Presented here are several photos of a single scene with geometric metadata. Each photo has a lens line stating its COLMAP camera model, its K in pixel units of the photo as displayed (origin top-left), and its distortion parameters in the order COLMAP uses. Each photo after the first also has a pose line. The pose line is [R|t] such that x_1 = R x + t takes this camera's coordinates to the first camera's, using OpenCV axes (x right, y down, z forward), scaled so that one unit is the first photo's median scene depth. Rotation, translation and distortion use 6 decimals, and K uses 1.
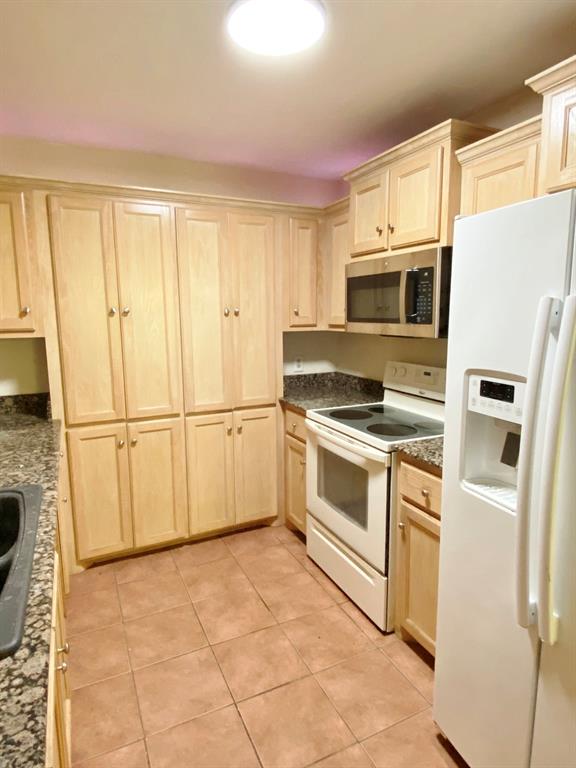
lens RADIAL K [[459.0, 0, 288.7], [0, 459.0, 381.2], [0, 0, 1]] dist [0.020797, -0.002918]
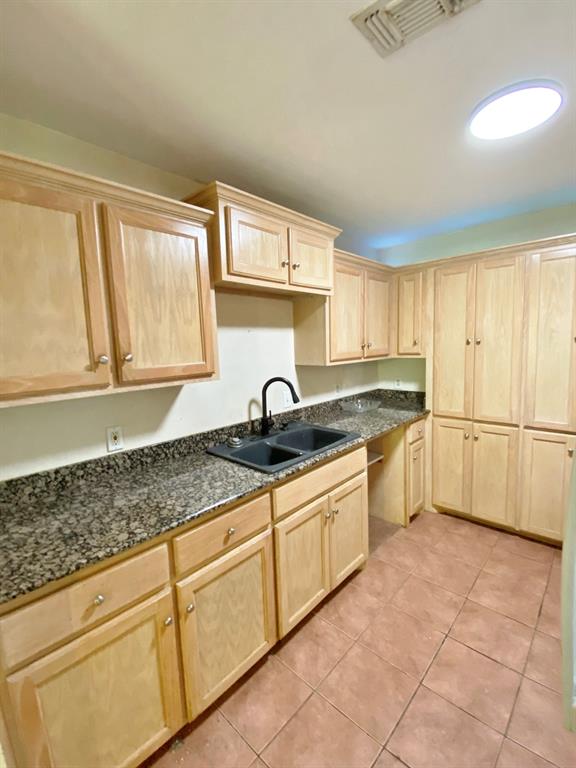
lens RADIAL K [[346.5, 0, 289.1], [0, 346.5, 383.5], [0, 0, 1]] dist [-0.000956, -0.000716]
pose [[0.374383, 0.107859, -0.920980, 0.401871], [-0.118937, 0.990594, 0.067663, -0.029757], [0.919615, 0.084207, 0.383690, 0.095383]]
